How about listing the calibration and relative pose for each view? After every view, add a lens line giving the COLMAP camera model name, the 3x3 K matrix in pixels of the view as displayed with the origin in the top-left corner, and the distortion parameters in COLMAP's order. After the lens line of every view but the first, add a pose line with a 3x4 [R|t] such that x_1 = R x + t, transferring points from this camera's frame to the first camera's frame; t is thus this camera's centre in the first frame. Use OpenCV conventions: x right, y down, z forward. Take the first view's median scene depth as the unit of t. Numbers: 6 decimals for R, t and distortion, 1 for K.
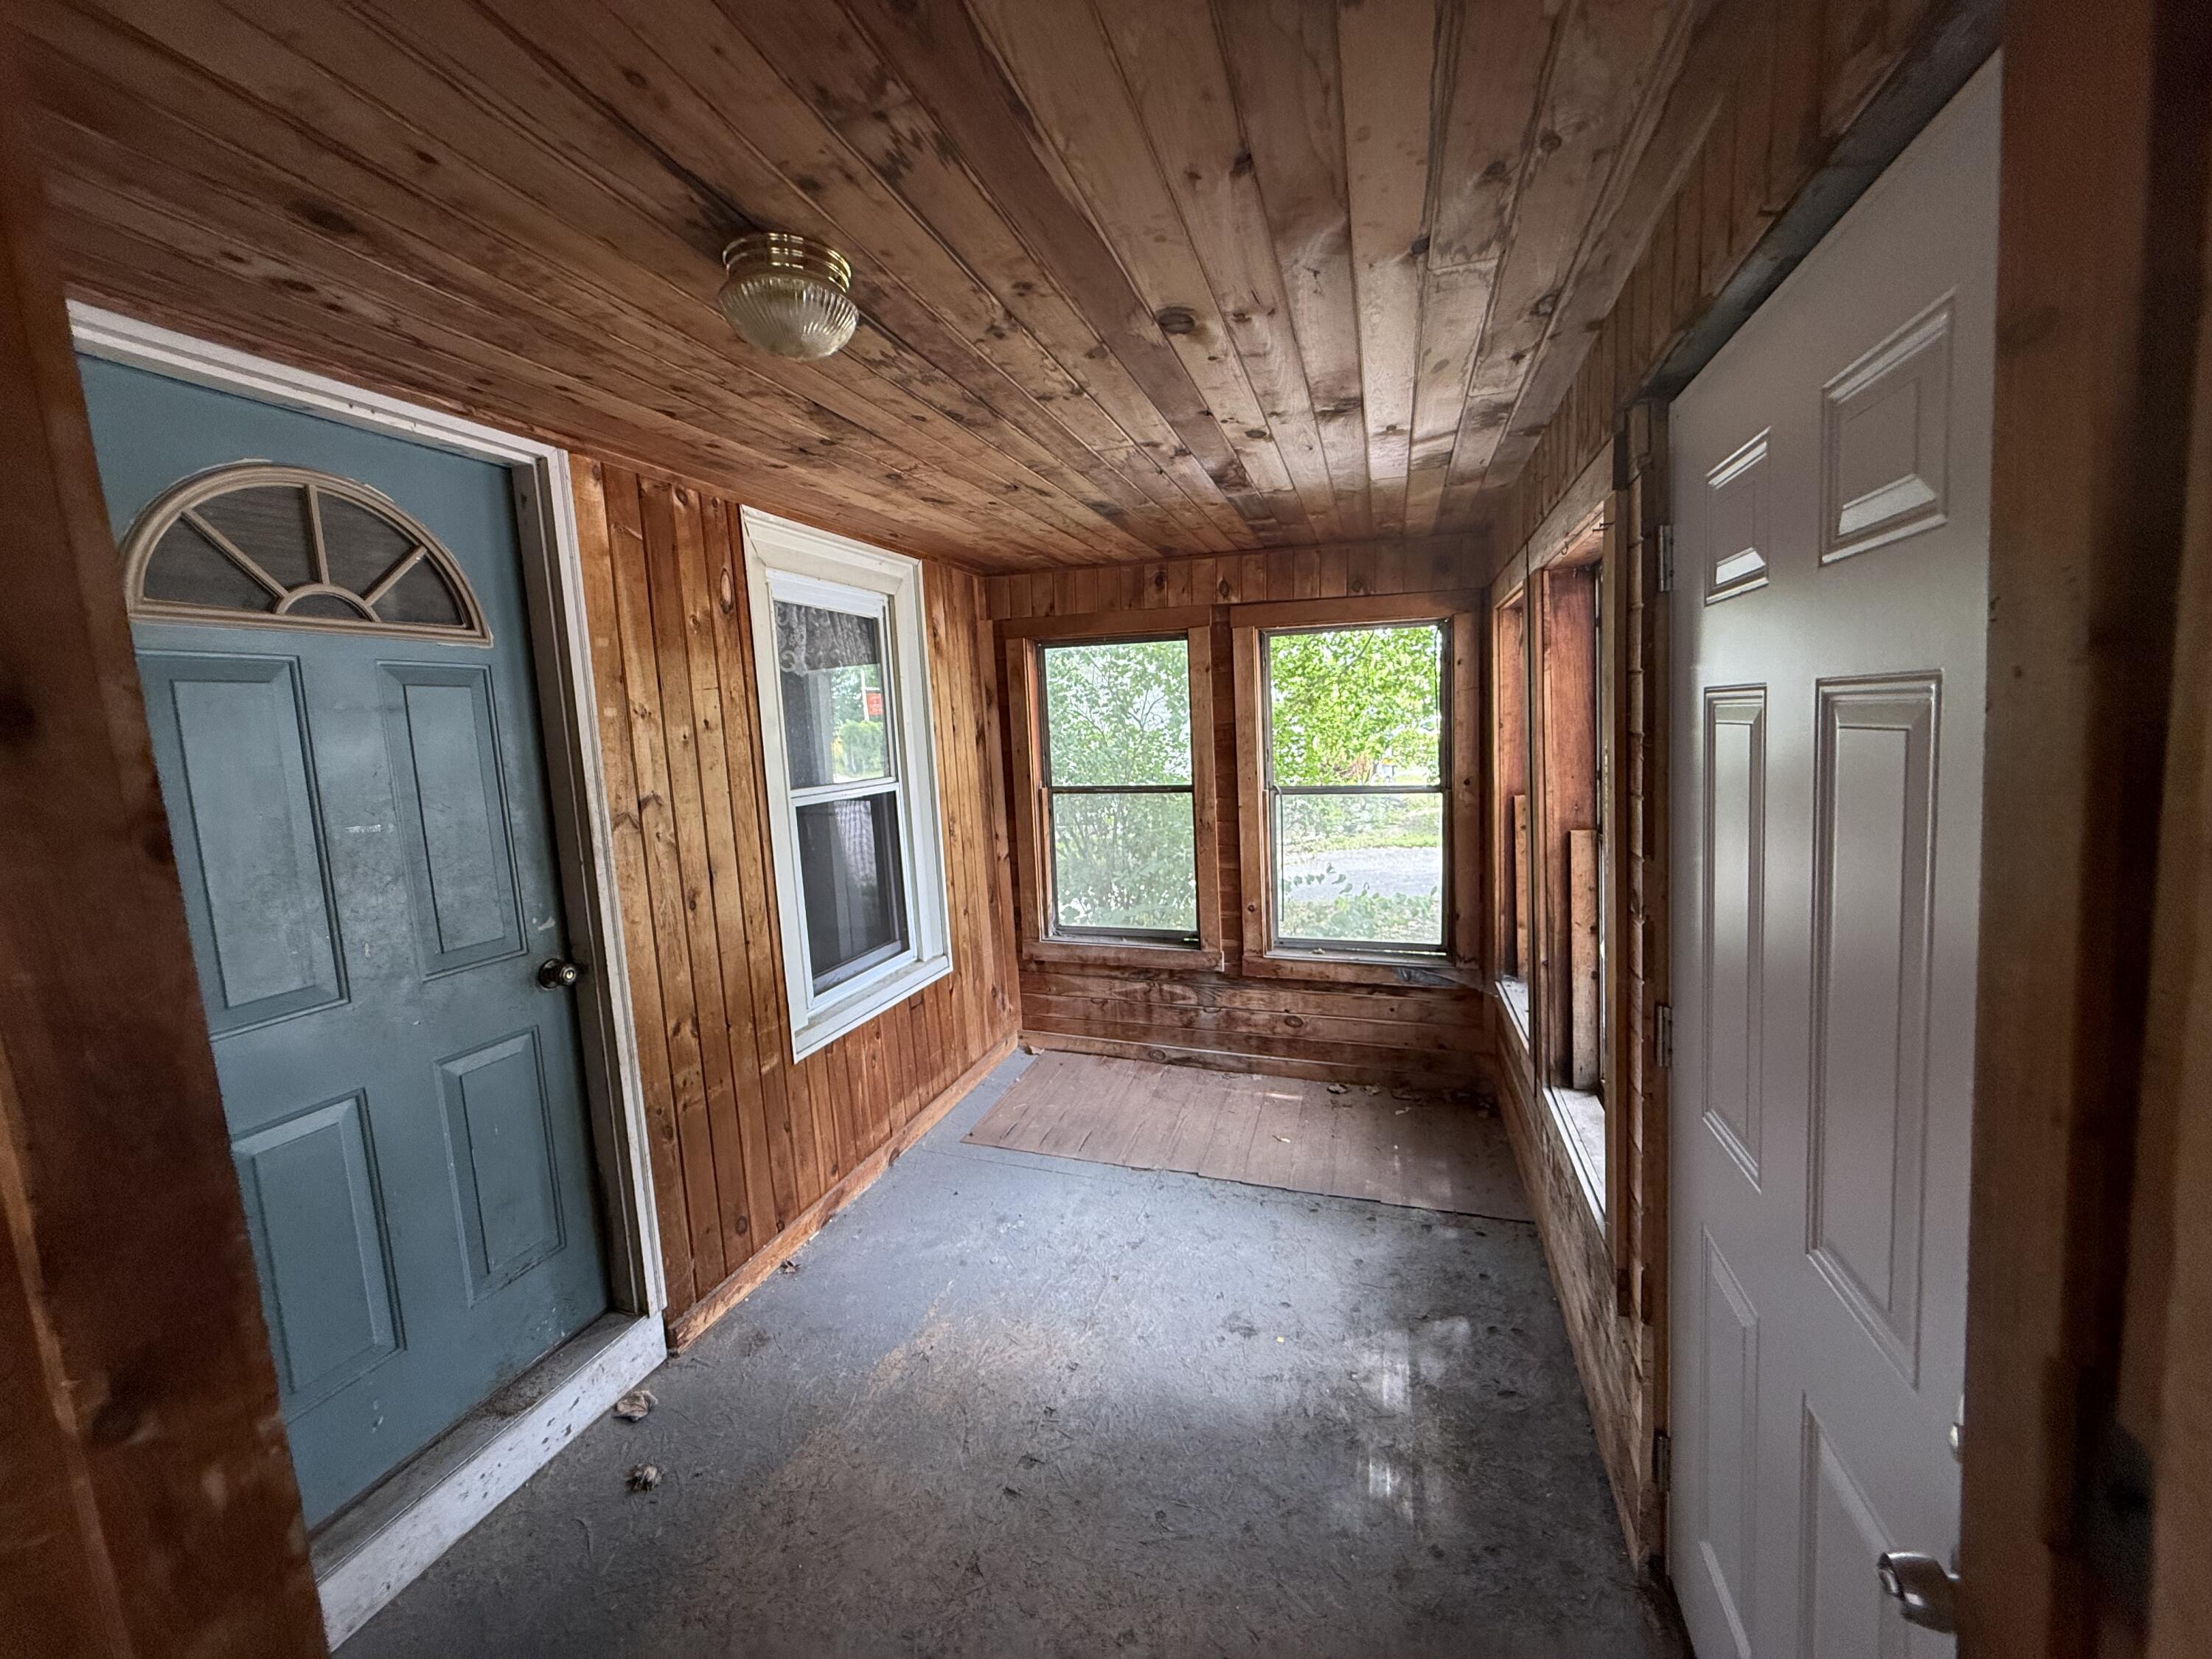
lens RADIAL K [[884.2, 0, 1100.3], [0, 884.2, 826.1], [0, 0, 1]] dist [-0.001522, 0.000490]
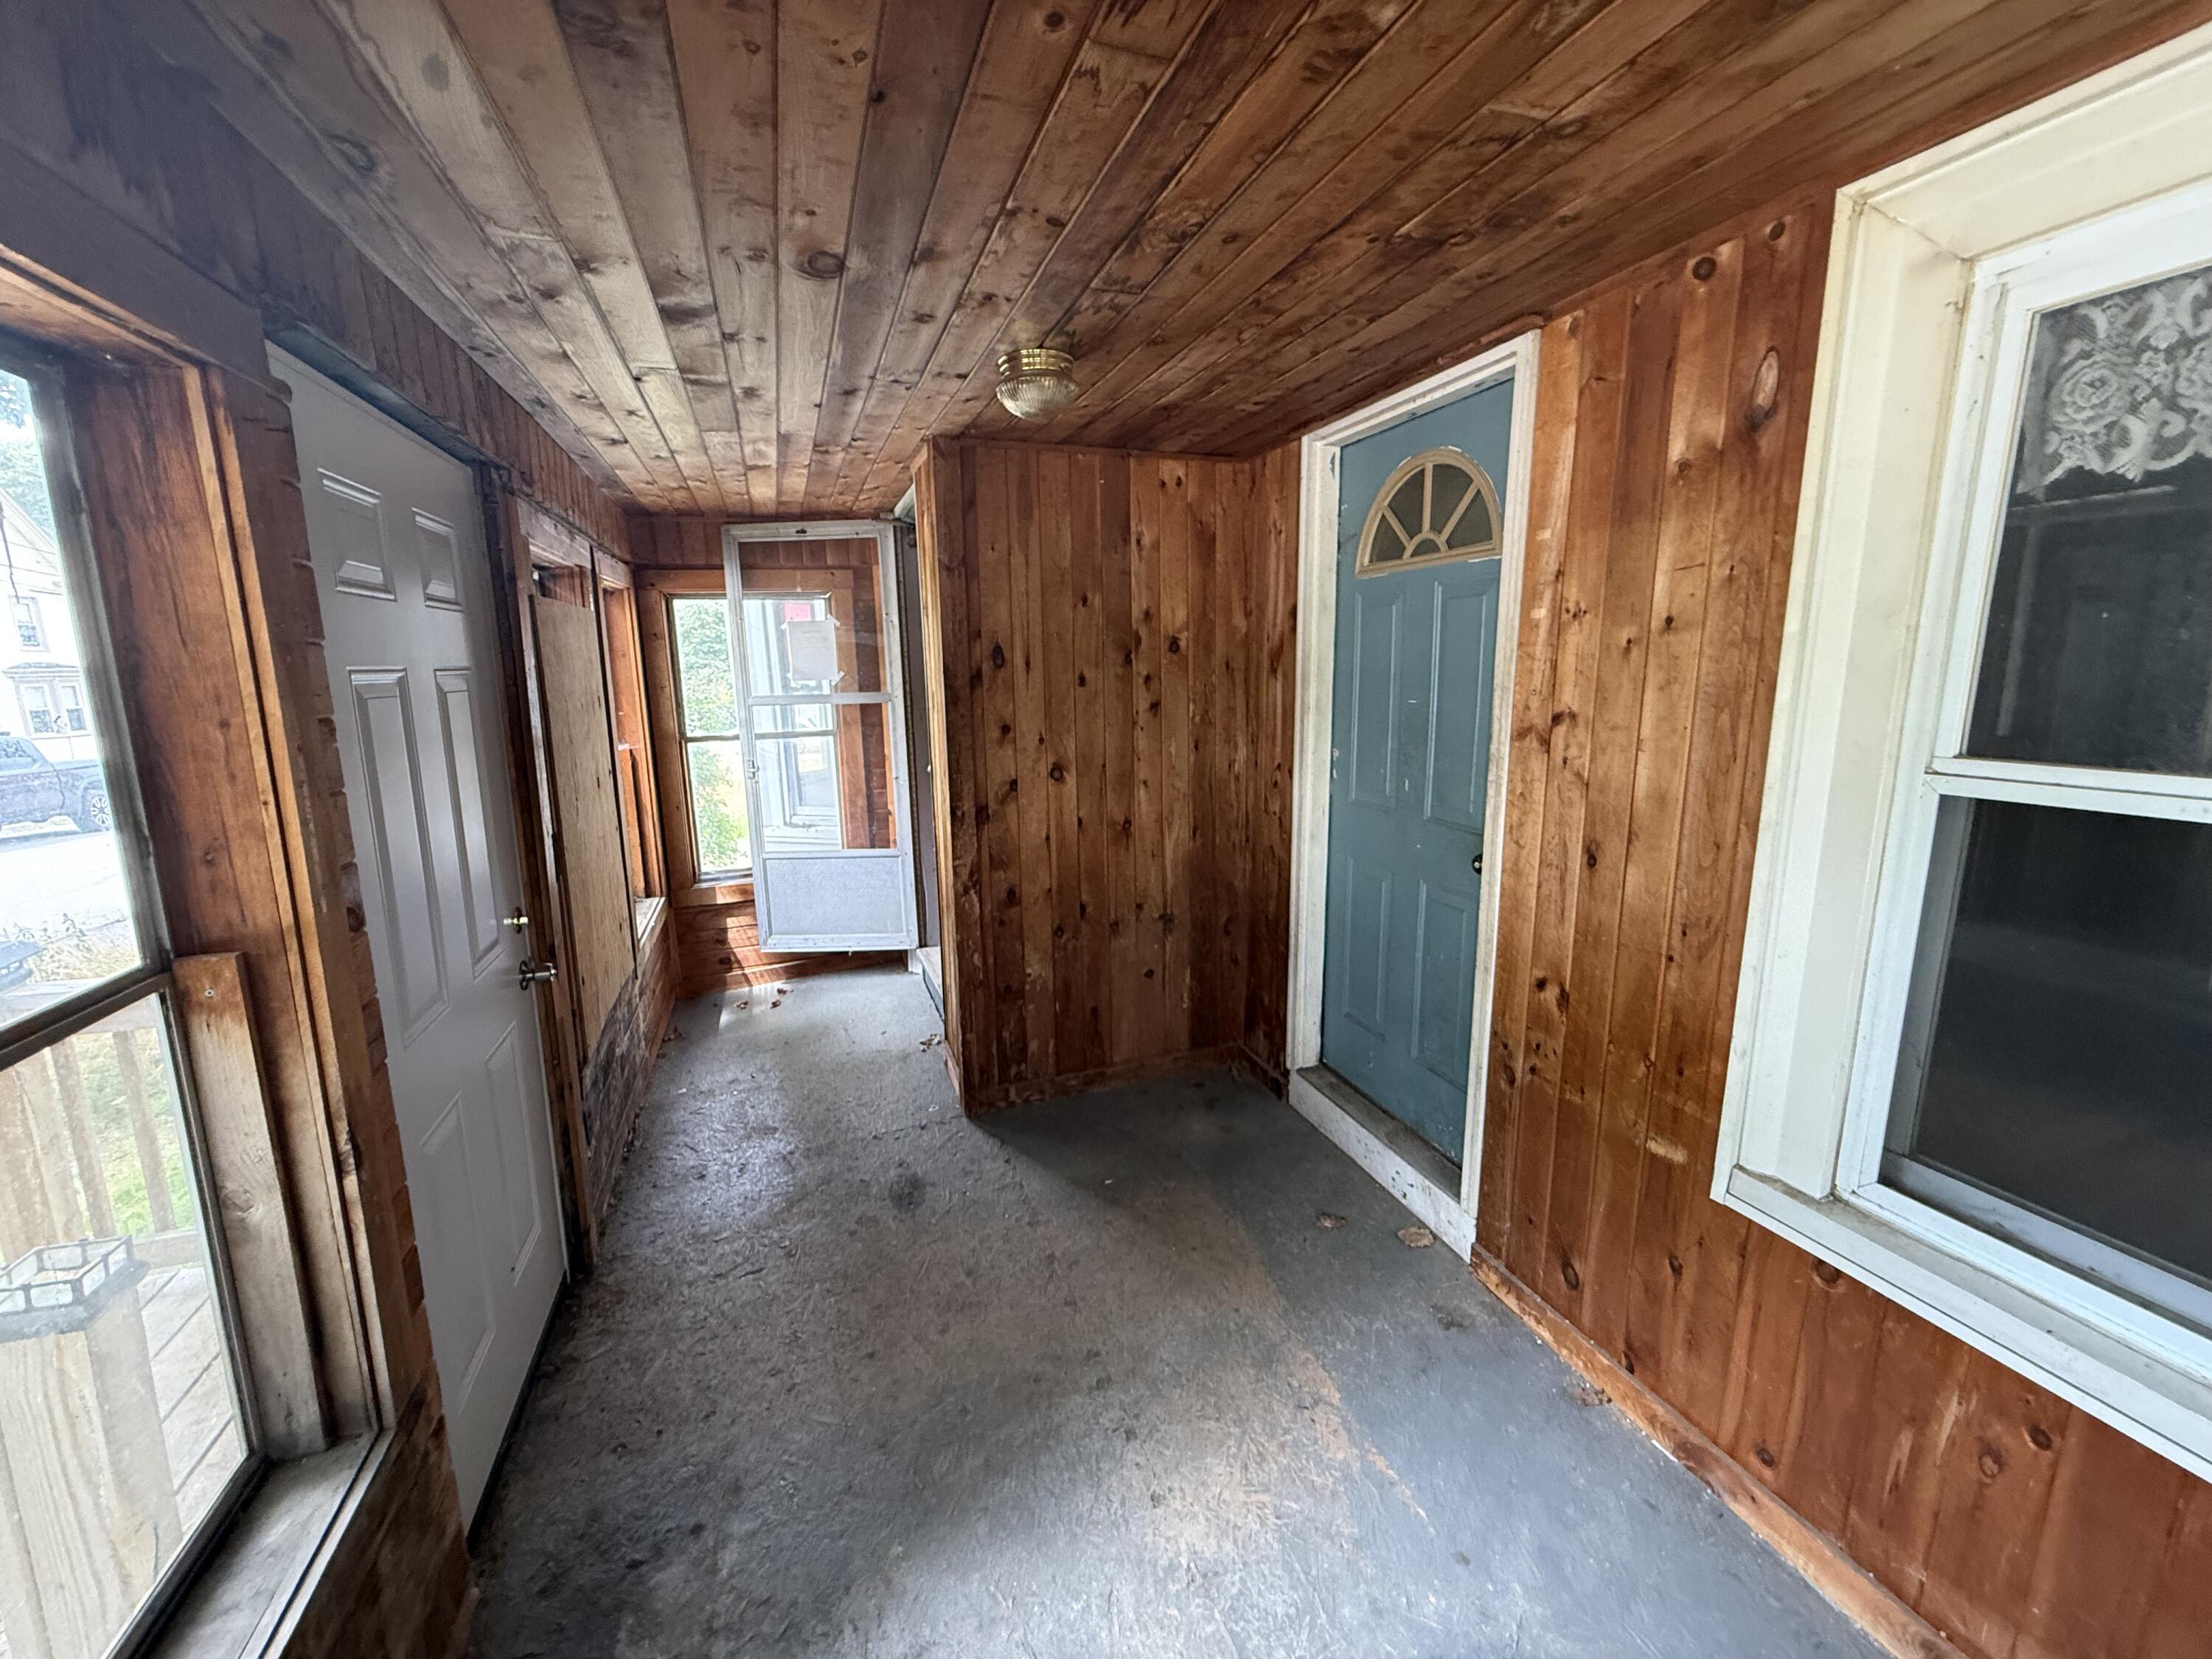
lens RADIAL K [[884.2, 0, 1100.3], [0, 884.2, 826.1], [0, 0, 1]] dist [-0.001522, 0.000490]
pose [[-0.795162, 0.172014, -0.581488, 0.353398], [-0.013622, 0.953614, 0.300722, -0.178180], [0.606244, 0.247044, -0.755935, 1.398075]]
